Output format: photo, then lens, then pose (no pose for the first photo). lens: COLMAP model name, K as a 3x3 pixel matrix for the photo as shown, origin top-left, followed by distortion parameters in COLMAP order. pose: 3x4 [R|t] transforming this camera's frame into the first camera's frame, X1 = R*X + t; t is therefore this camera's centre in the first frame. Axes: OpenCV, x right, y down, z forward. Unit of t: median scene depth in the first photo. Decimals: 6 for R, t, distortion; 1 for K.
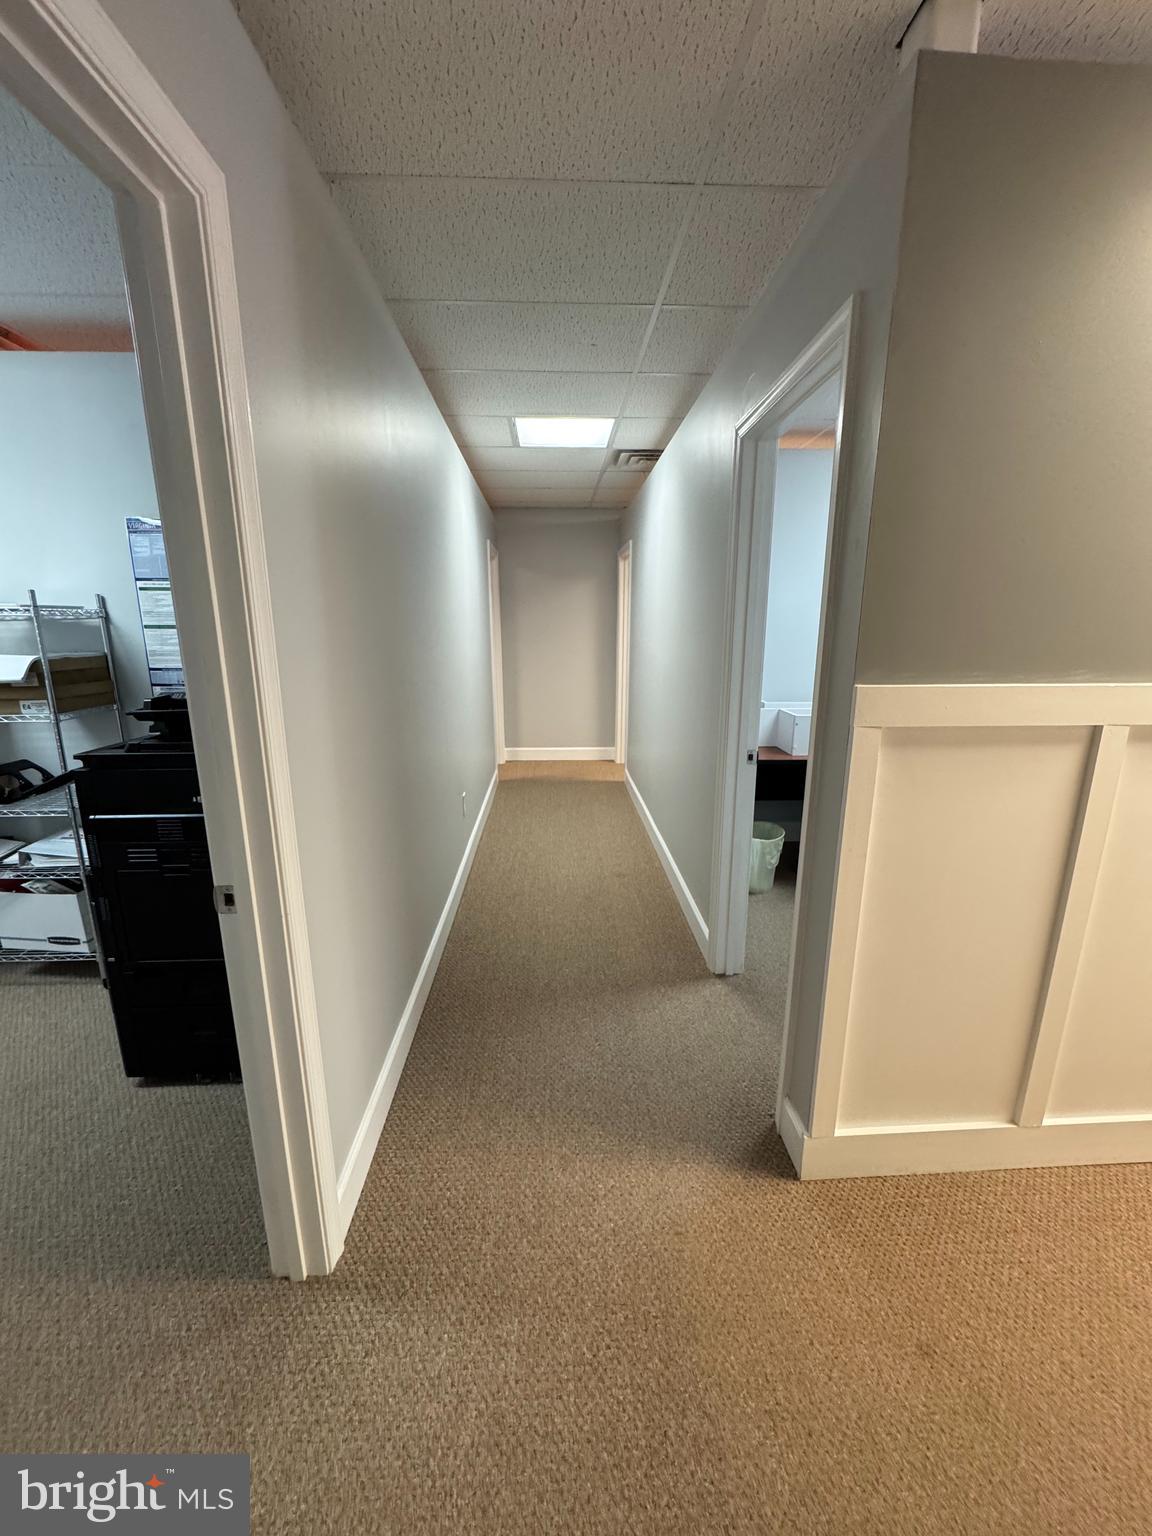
lens RADIAL K [[609.6, 0, 573.8], [0, 609.6, 770.4], [0, 0, 1]] dist [-0.003541, 0.000669]
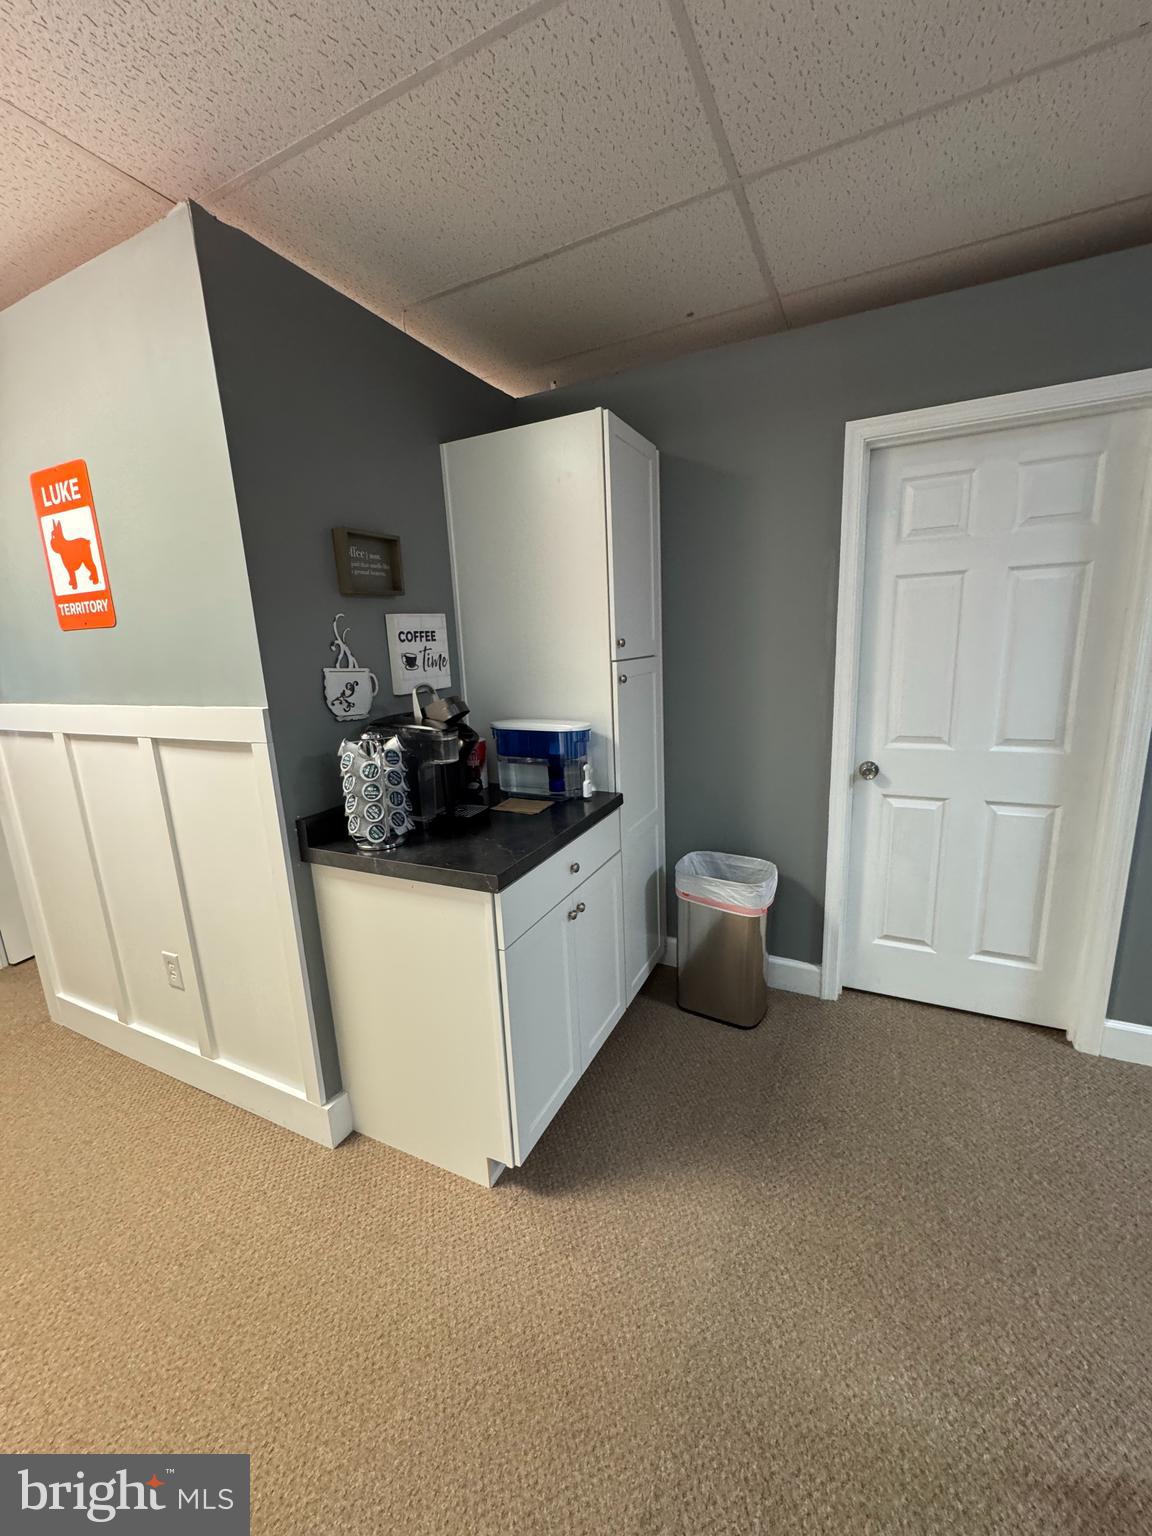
lens RADIAL K [[609.6, 0, 573.4], [0, 609.6, 768.4], [0, 0, 1]] dist [-0.003541, 0.000669]
pose [[-0.877039, -0.059426, 0.476730, -0.014137], [0.158508, 0.900960, 0.403913, -0.099521], [-0.453518, 0.429813, -0.780758, 0.402501]]
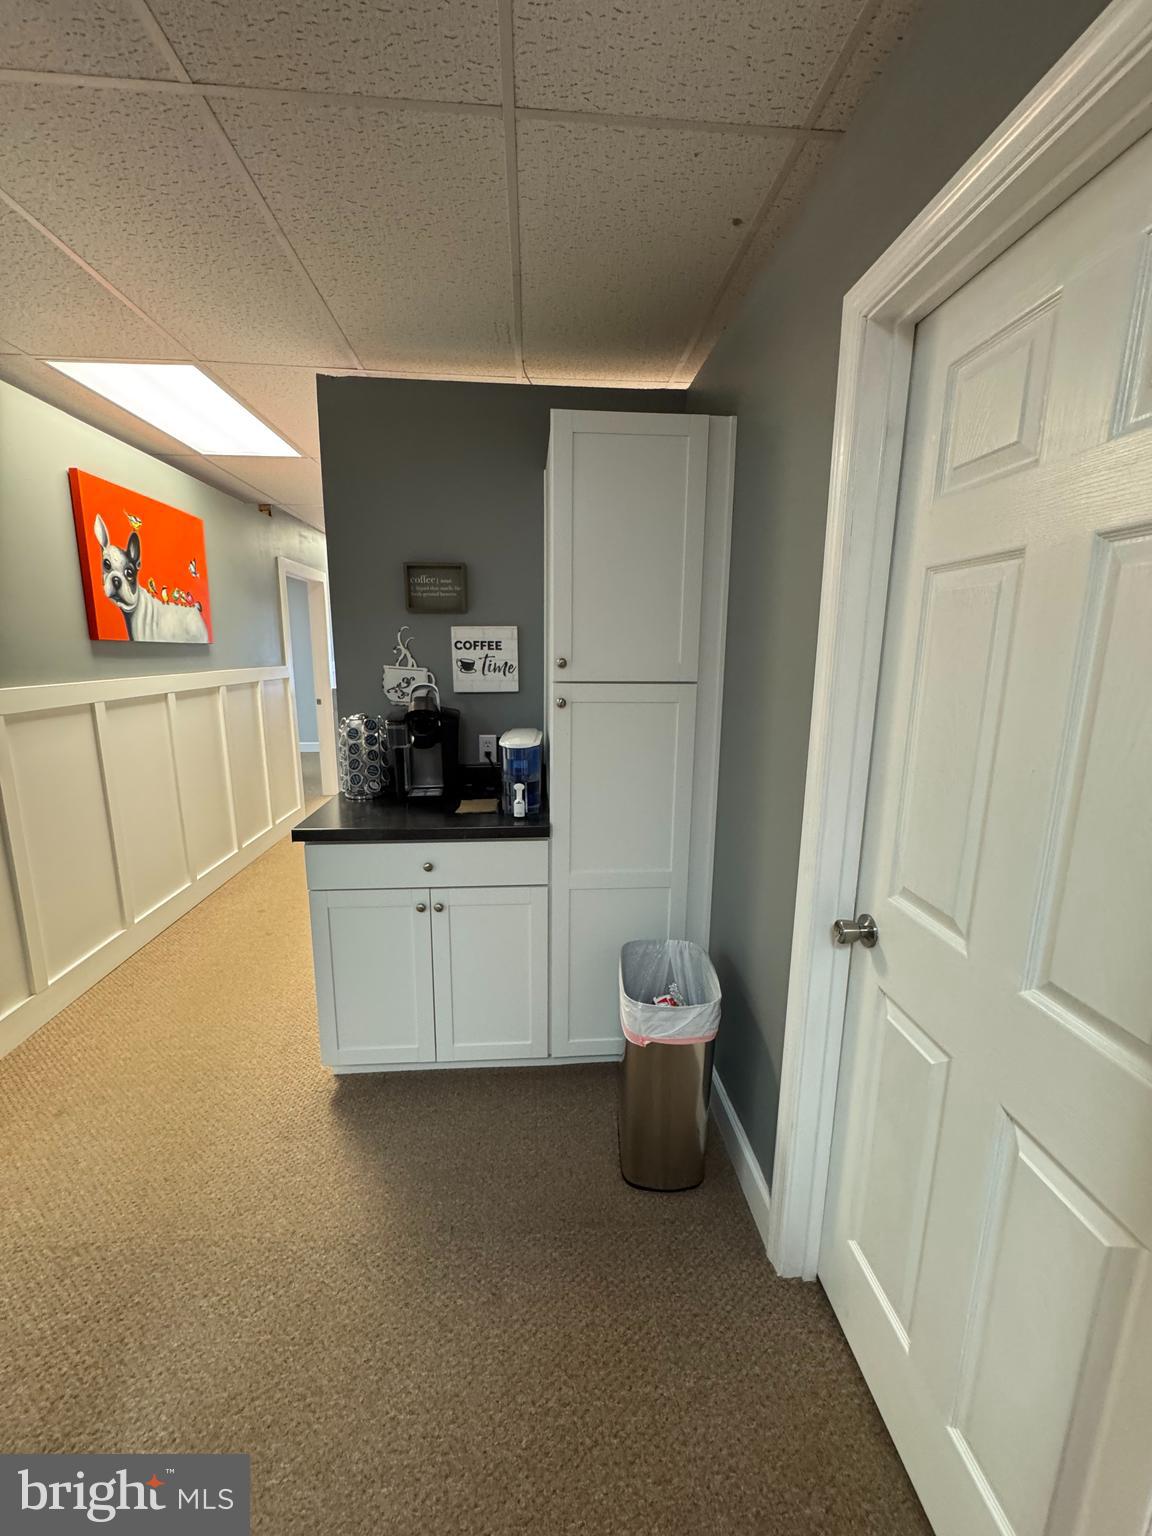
lens RADIAL K [[609.6, 0, 576.4], [0, 609.6, 767.8], [0, 0, 1]] dist [-0.003541, 0.000669]
pose [[-0.036911, -0.191539, 0.980791, -0.365768], [0.229023, 0.953716, 0.194871, 0.046354], [-0.972721, 0.231816, 0.008664, -0.227797]]
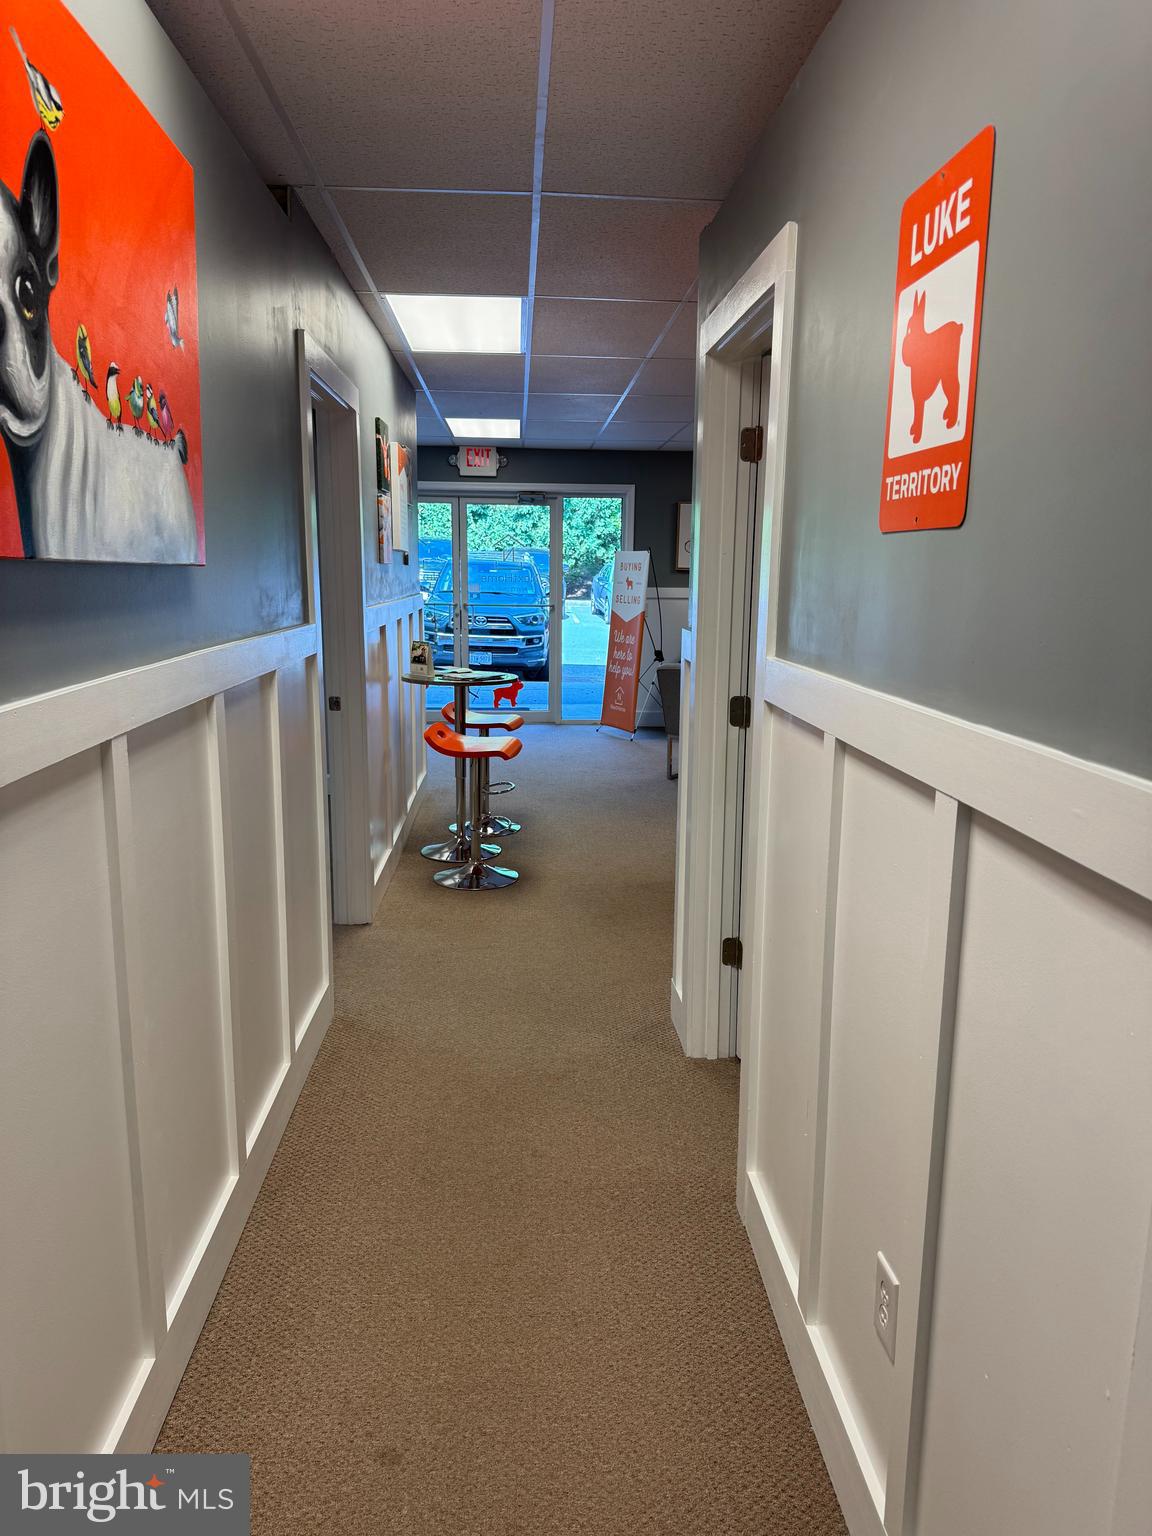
lens RADIAL K [[1074.8, 0, 579.2], [0, 1074.8, 776.8], [0, 0, 1]] dist [0.044068, -0.051036]
pose [[-0.019131, -0.188470, 0.981893, 0.226881], [0.224469, 0.956192, 0.187911, -0.074284], [-0.974293, 0.224000, 0.024013, 0.239208]]
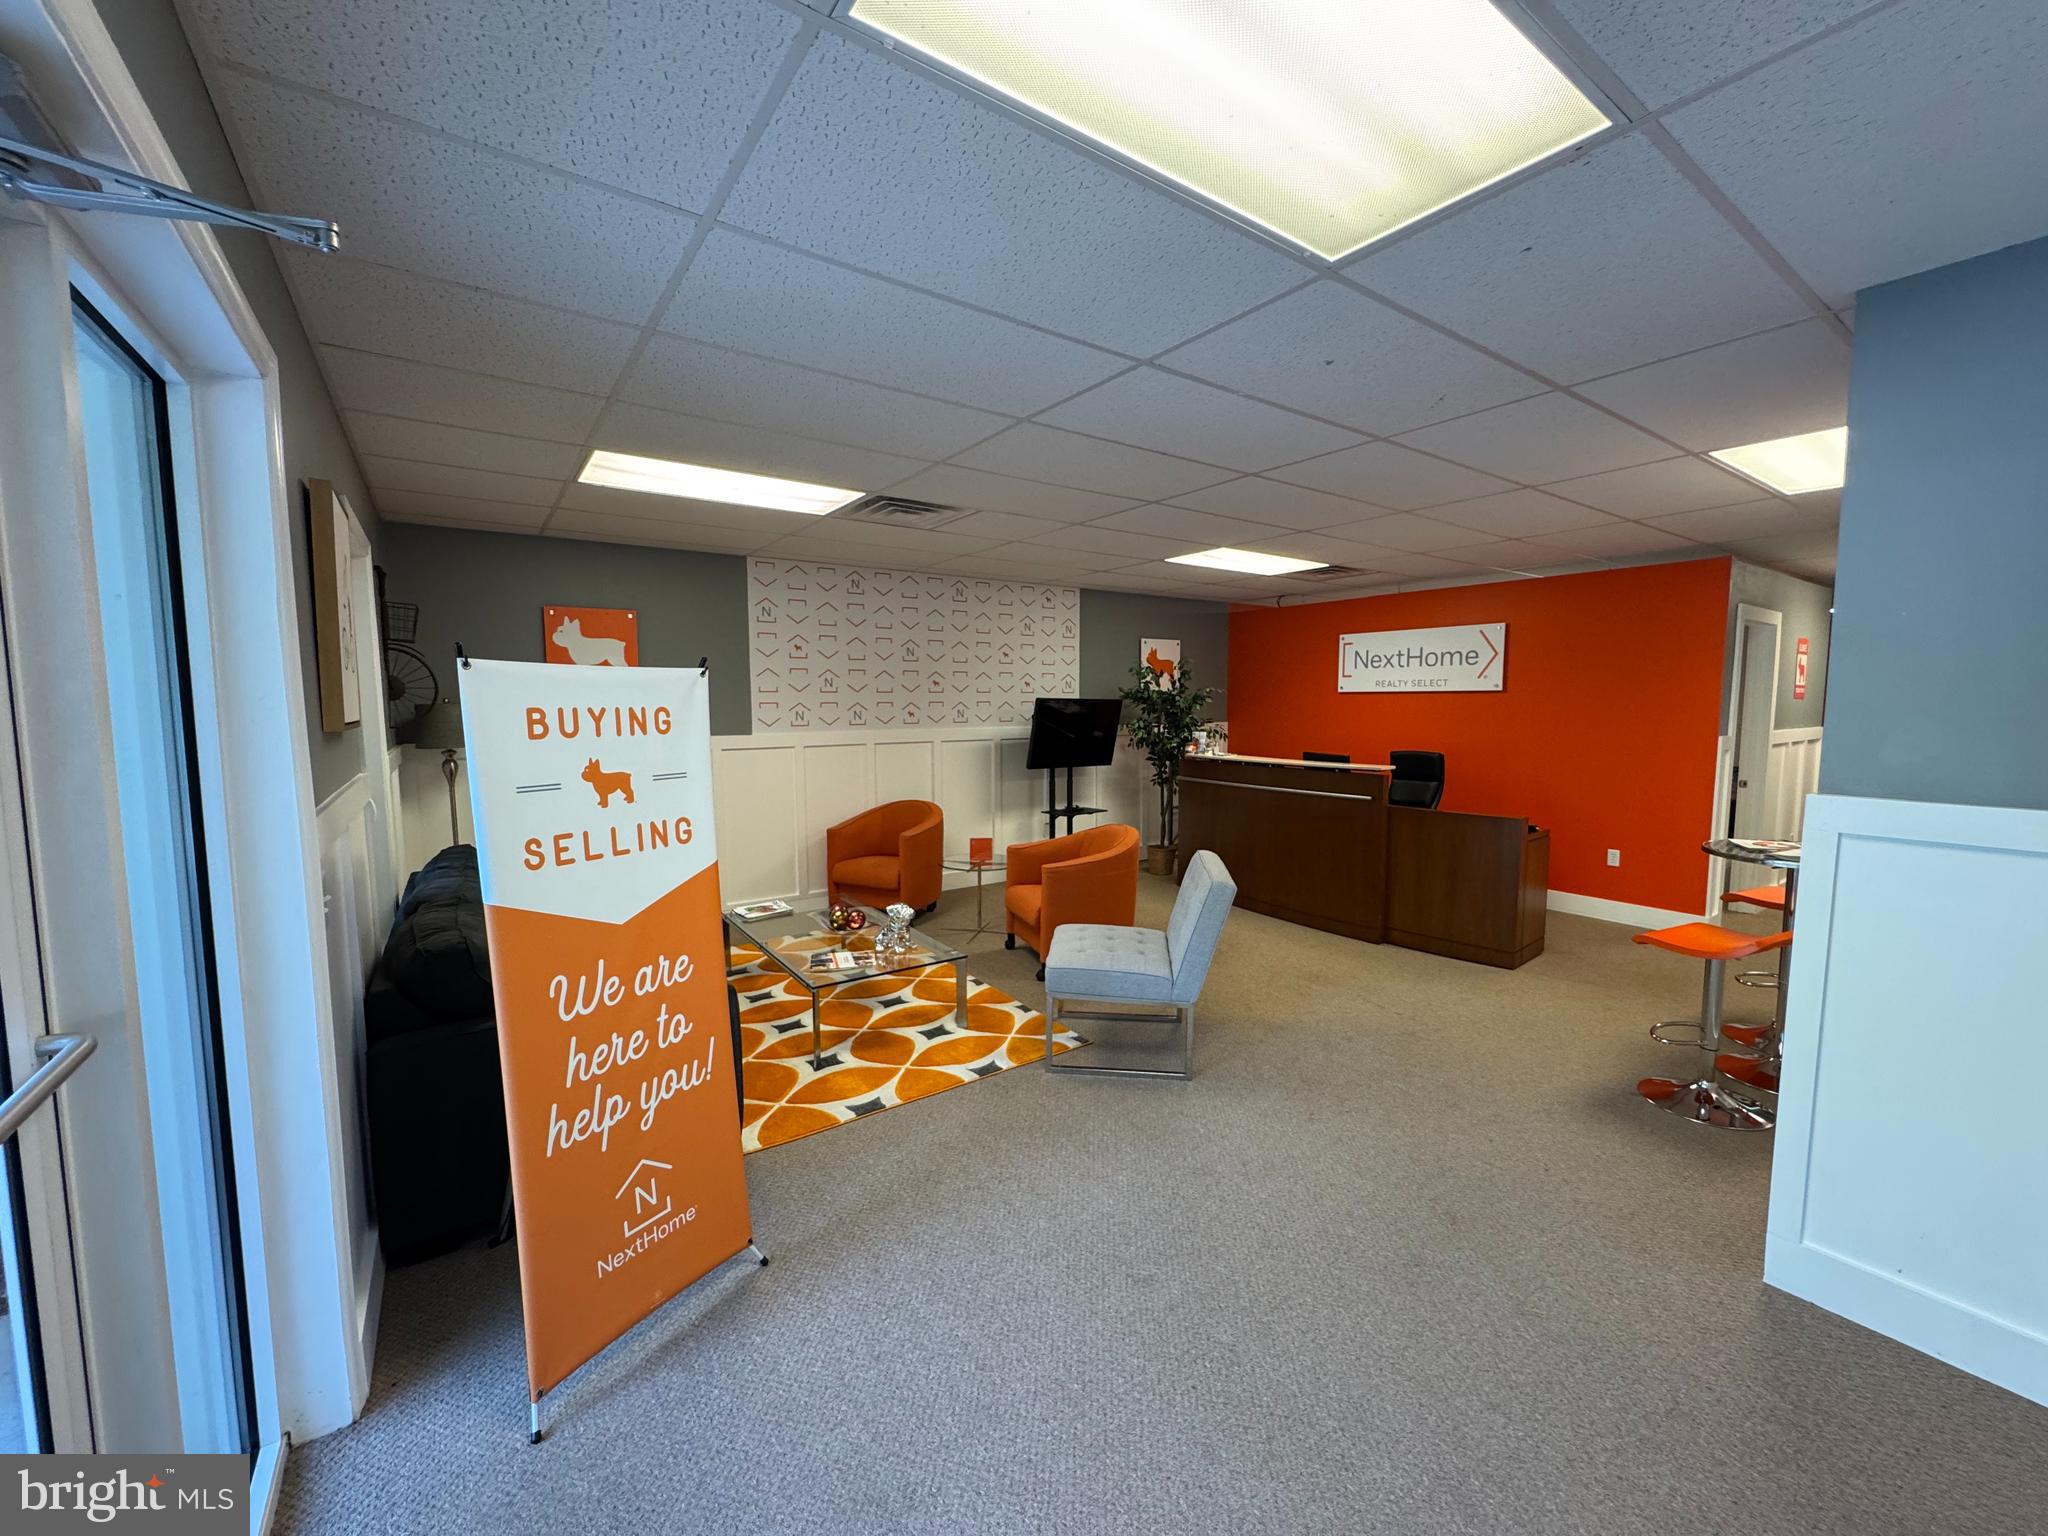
lens RADIAL K [[812.9, 0, 1010.2], [0, 812.9, 764.6], [0, 0, 1]] dist [-0.003541, 0.000669]
pose [[-0.843140, 0.047780, -0.535568, 3.664541], [-0.123853, 0.952003, 0.279912, -0.230433], [0.523236, 0.302336, -0.796754, 0.740674]]
